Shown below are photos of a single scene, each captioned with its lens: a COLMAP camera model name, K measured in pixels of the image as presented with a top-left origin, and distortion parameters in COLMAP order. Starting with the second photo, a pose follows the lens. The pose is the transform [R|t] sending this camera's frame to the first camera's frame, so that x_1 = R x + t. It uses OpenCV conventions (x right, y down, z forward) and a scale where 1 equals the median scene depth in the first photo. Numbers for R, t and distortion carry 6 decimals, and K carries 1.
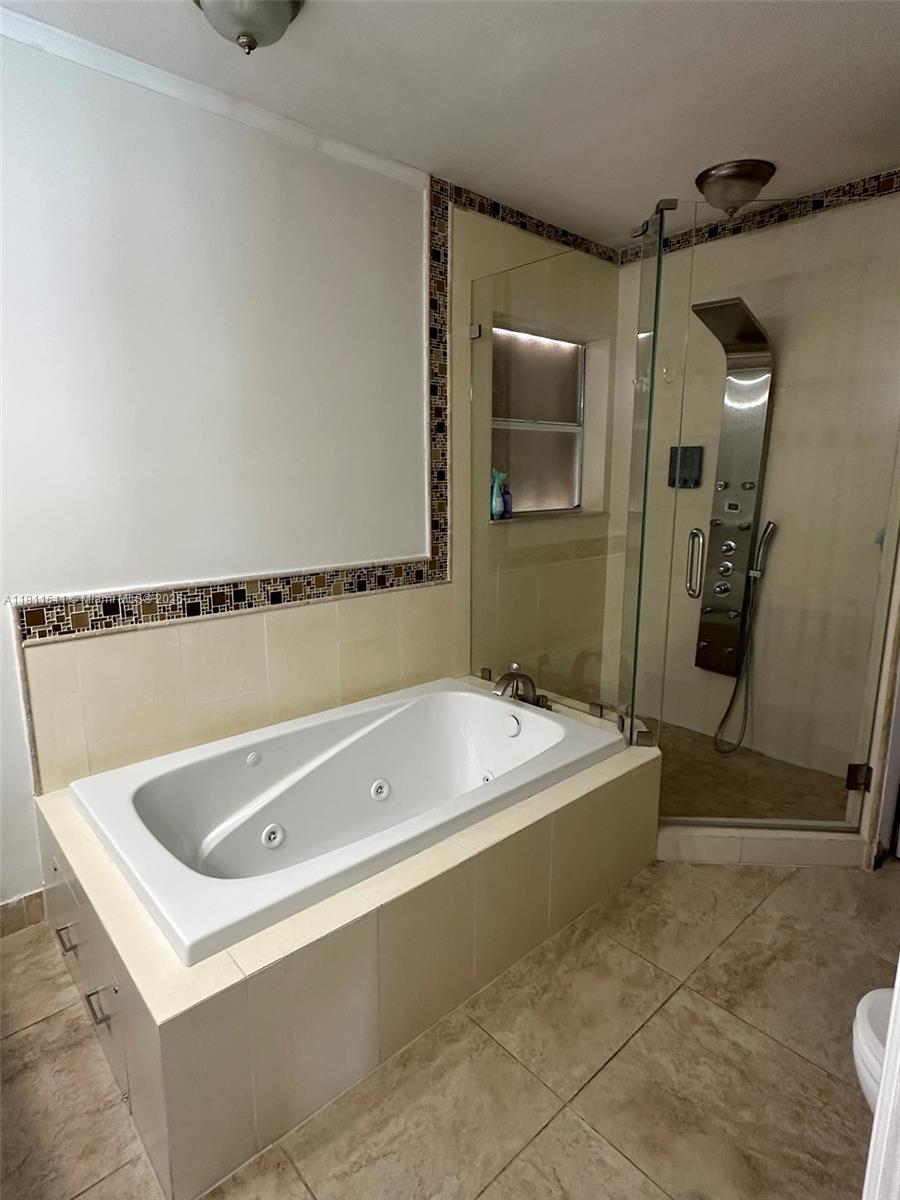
lens RADIAL K [[652.1, 0, 448.7], [0, 652.1, 596.3], [0, 0, 1]] dist [0.004572, 0.001763]
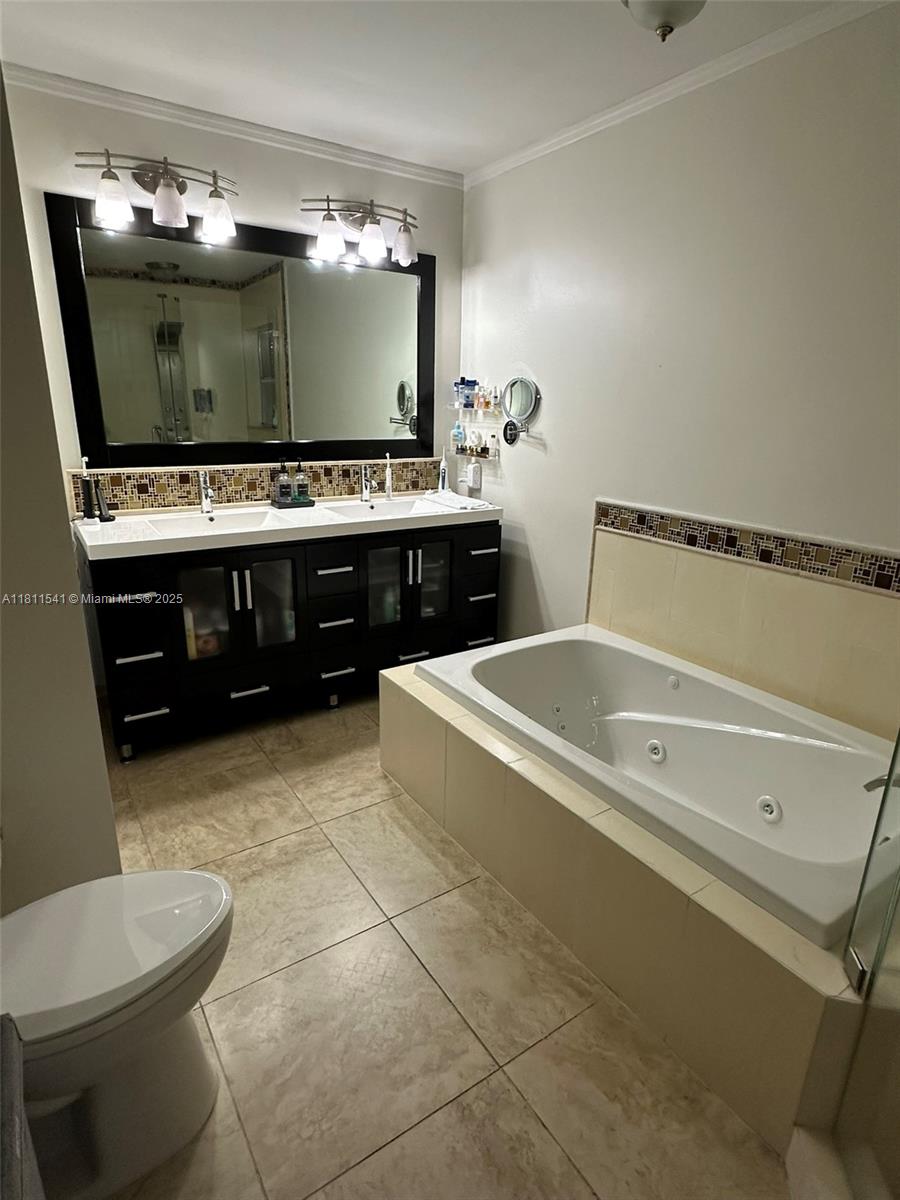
lens RADIAL K [[652.1, 0, 449.2], [0, 652.1, 601.8], [0, 0, 1]] dist [0.004572, 0.001763]
pose [[-0.144841, 0.285027, -0.947513, 0.831998], [-0.212072, 0.926414, 0.311099, -0.154028], [0.966461, 0.246001, -0.073737, 0.734996]]
